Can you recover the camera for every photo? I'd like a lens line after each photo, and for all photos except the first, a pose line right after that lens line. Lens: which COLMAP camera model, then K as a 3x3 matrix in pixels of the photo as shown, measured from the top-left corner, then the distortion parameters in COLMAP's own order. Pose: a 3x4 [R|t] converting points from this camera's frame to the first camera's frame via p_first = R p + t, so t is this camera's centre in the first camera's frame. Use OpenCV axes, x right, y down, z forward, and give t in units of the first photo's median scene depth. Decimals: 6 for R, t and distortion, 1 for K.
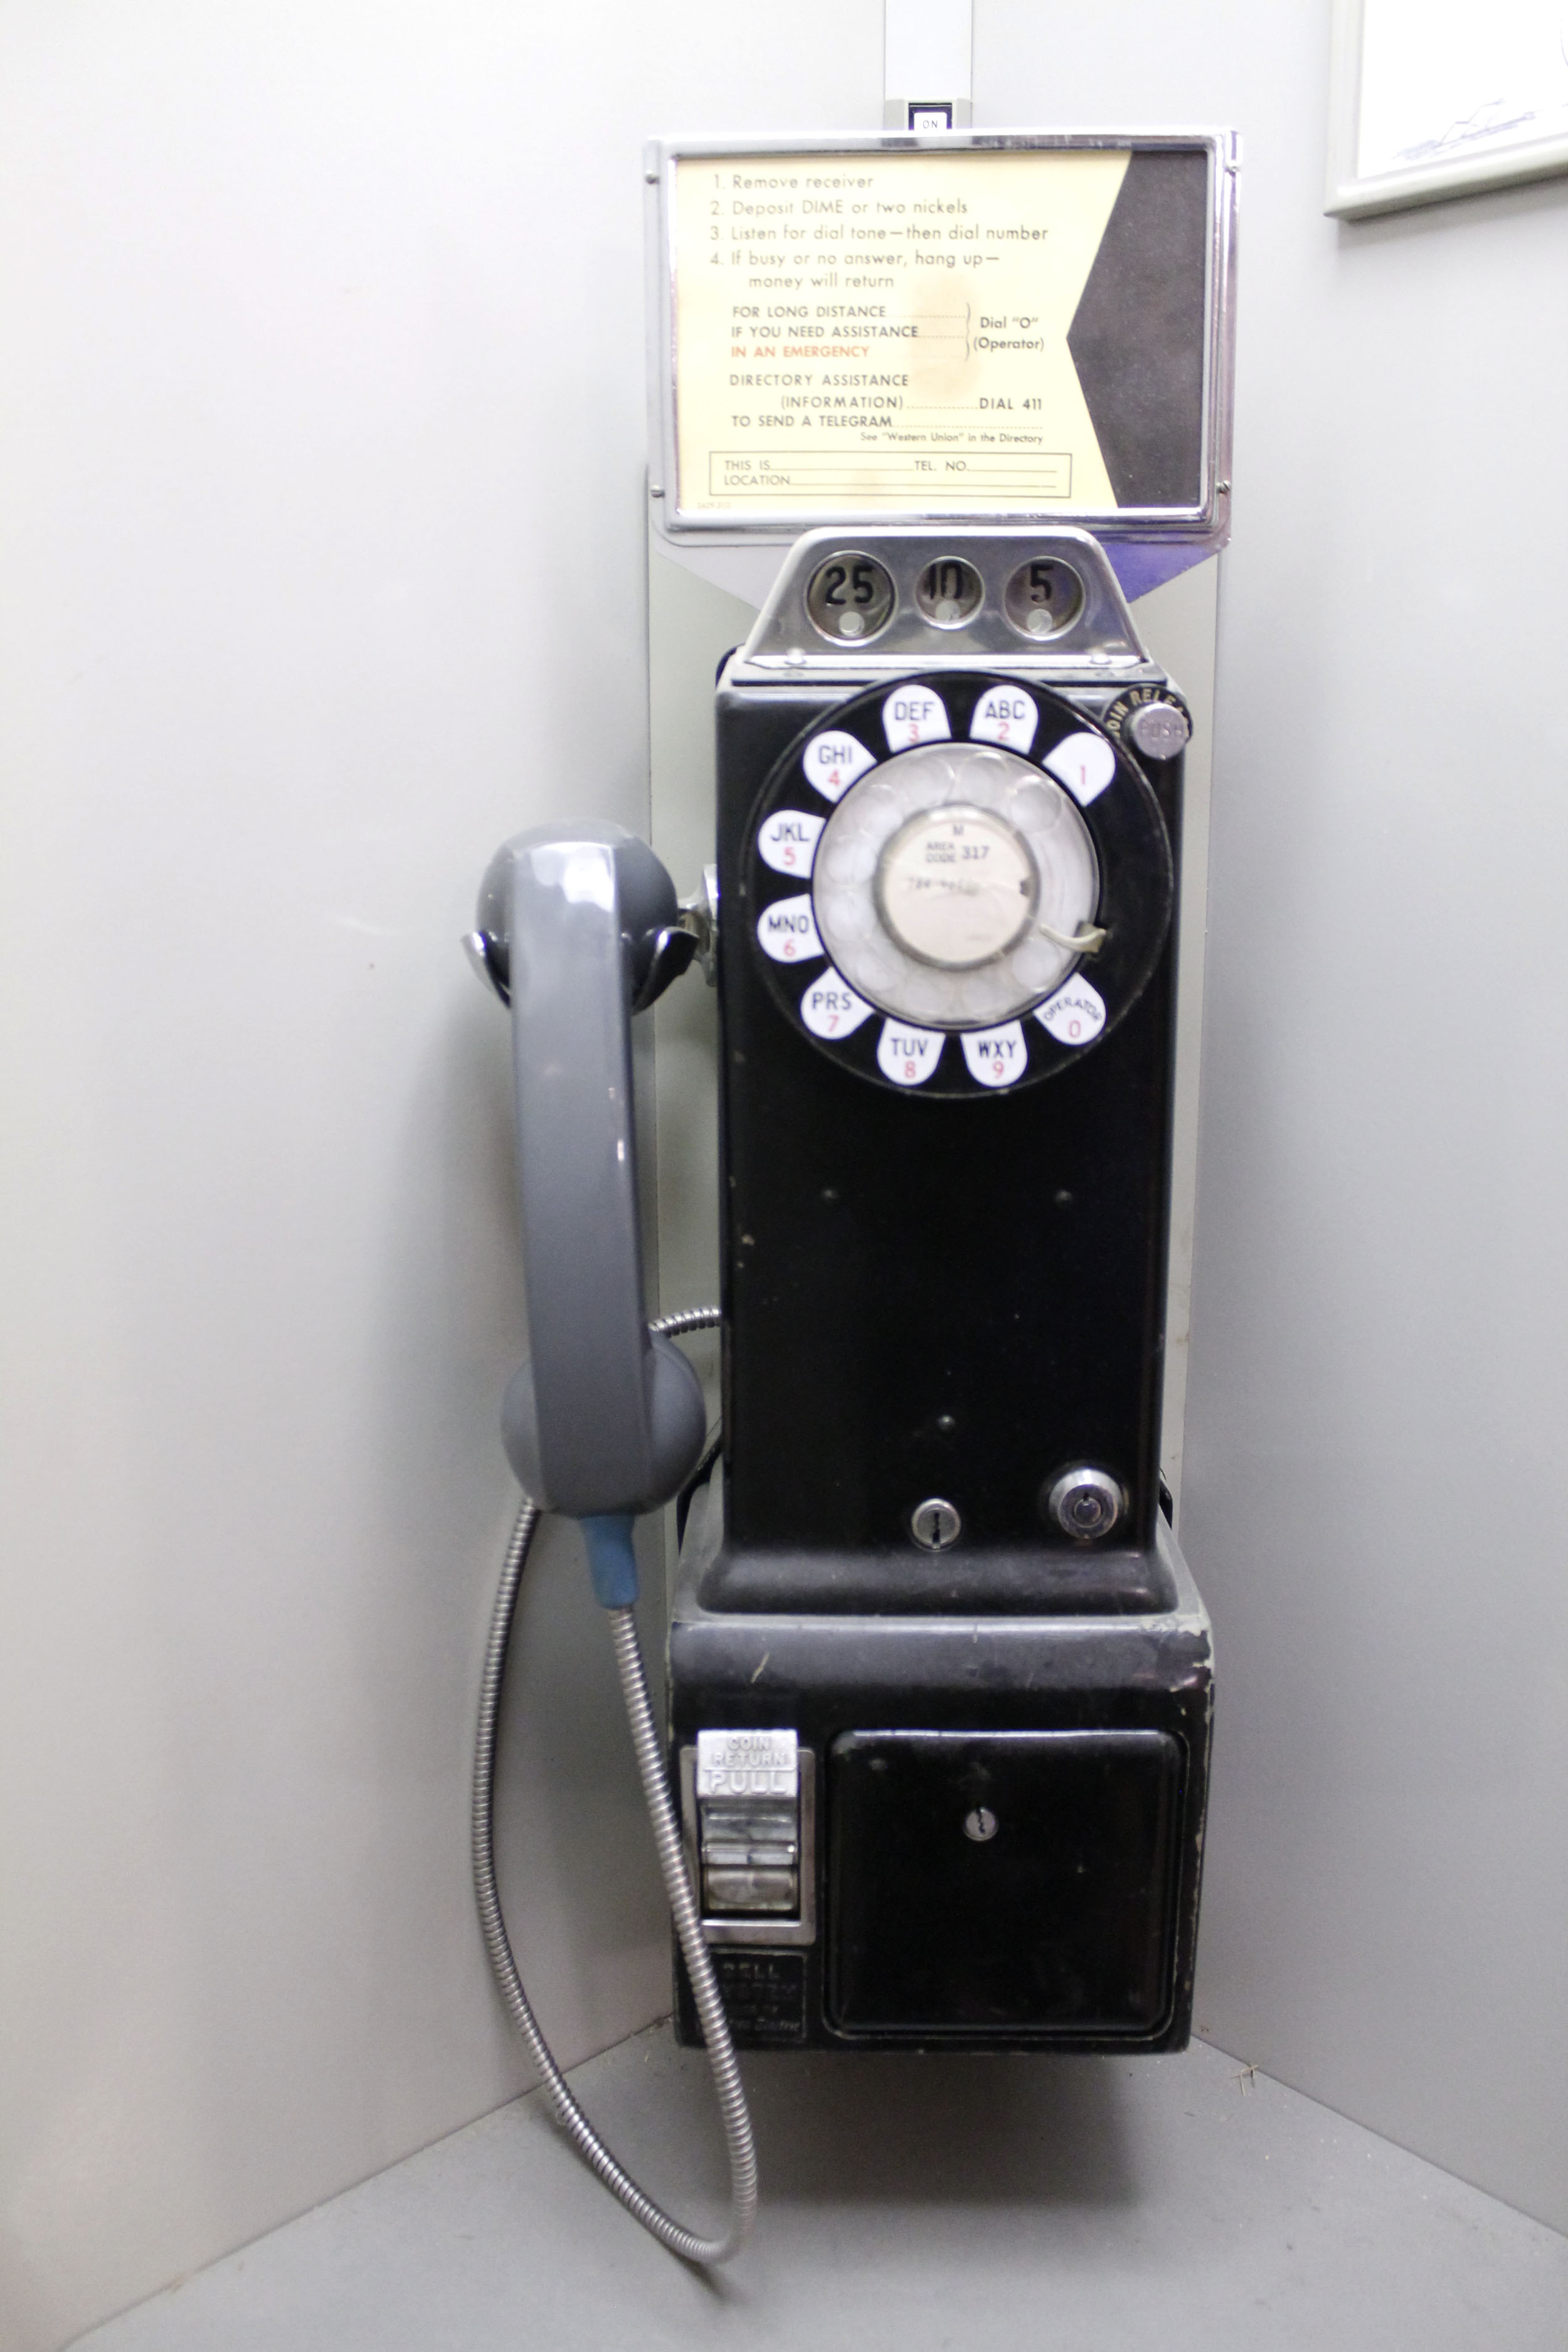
lens RADIAL K [[1942.1, 0, 784.0], [0, 1942.1, 1176.0], [0, 0, 1]] dist [-0.166249, 0.146665]
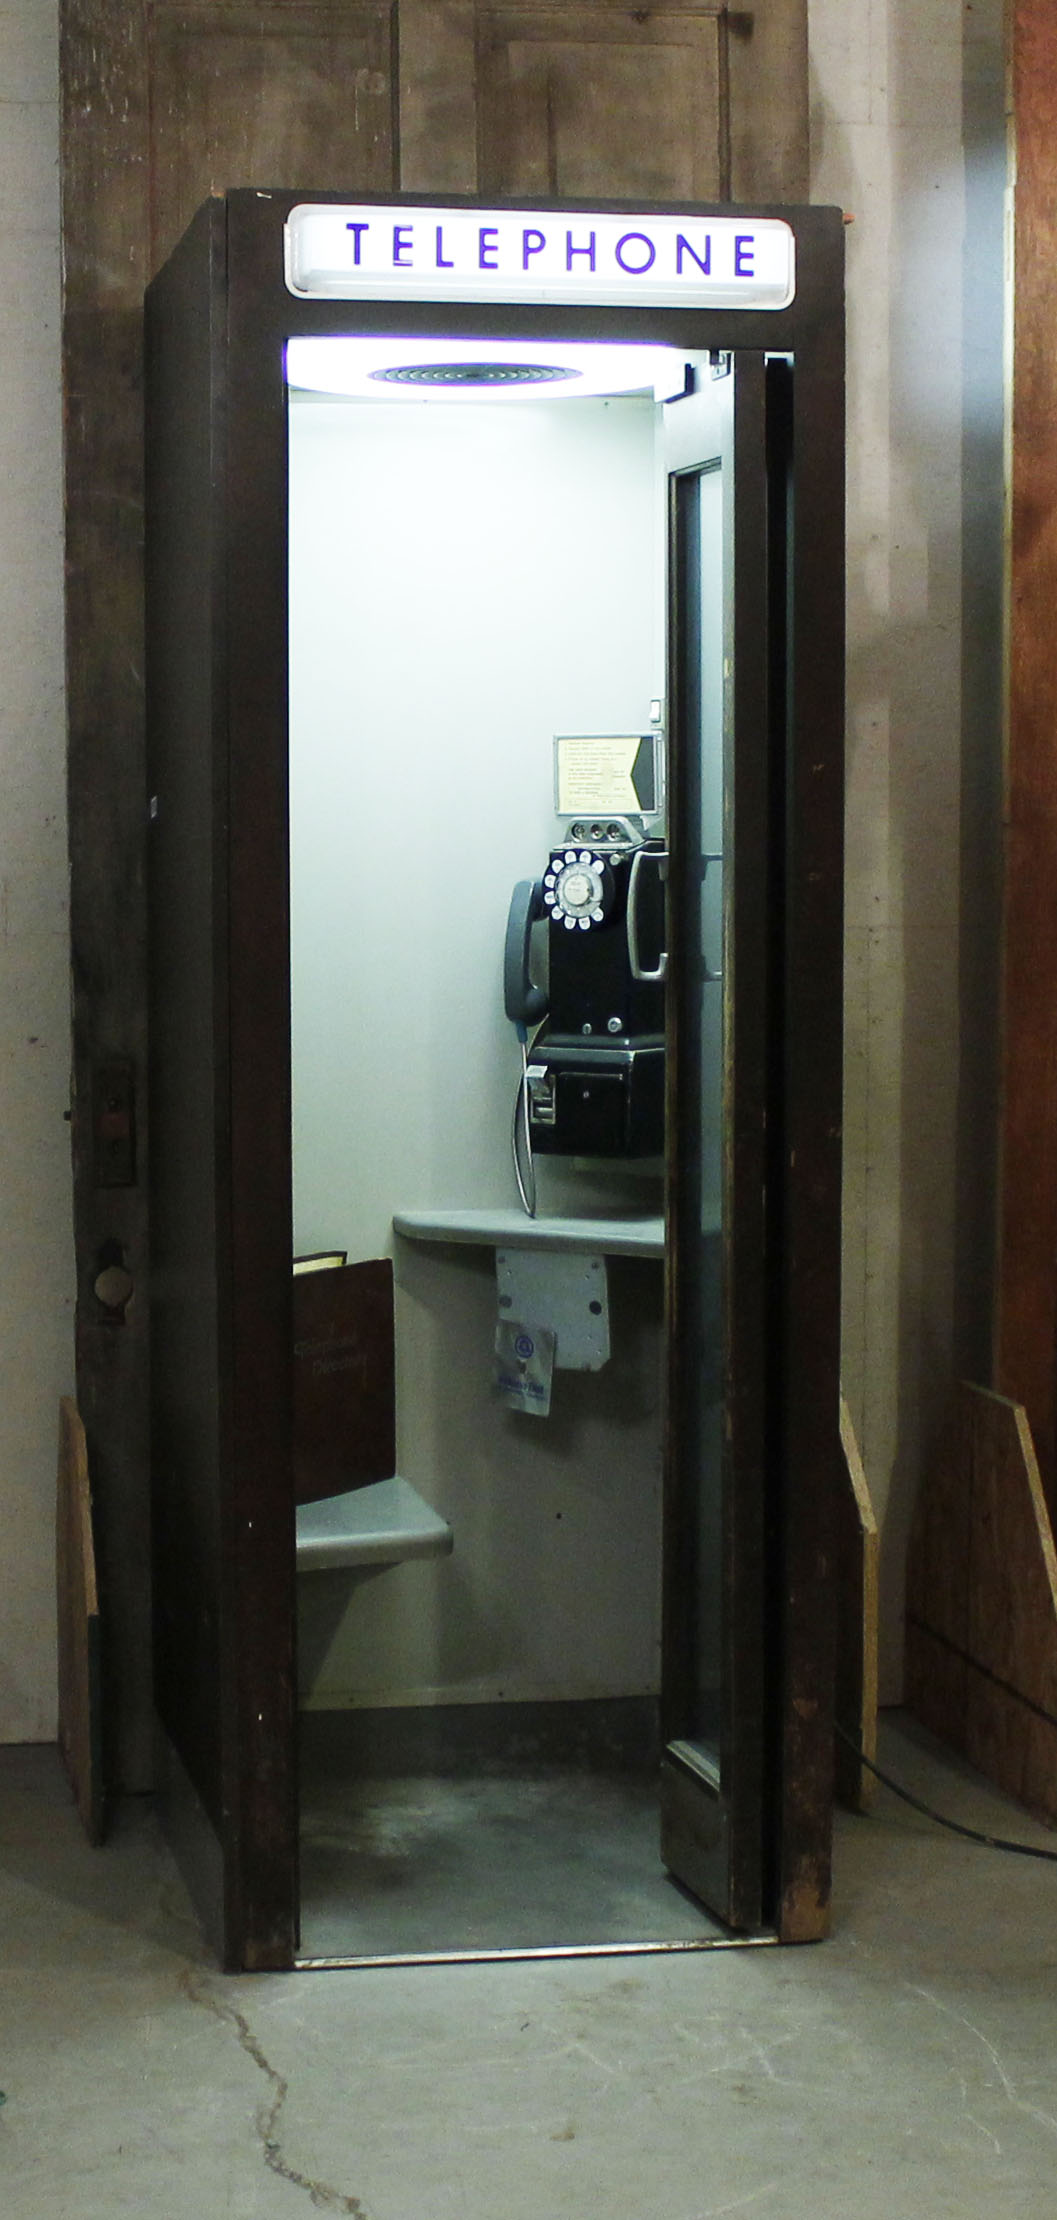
lens RADIAL K [[3500.7, 0, 231.2], [0, 3500.7, 1230.7], [0, 0, 1]] dist [-0.184142, 0.181717]
pose [[0.812707, 0.065886, -0.578936, 4.699229], [-0.121624, 0.990882, -0.057966, 1.377153], [0.569838, 0.117522, 0.813310, -6.858616]]
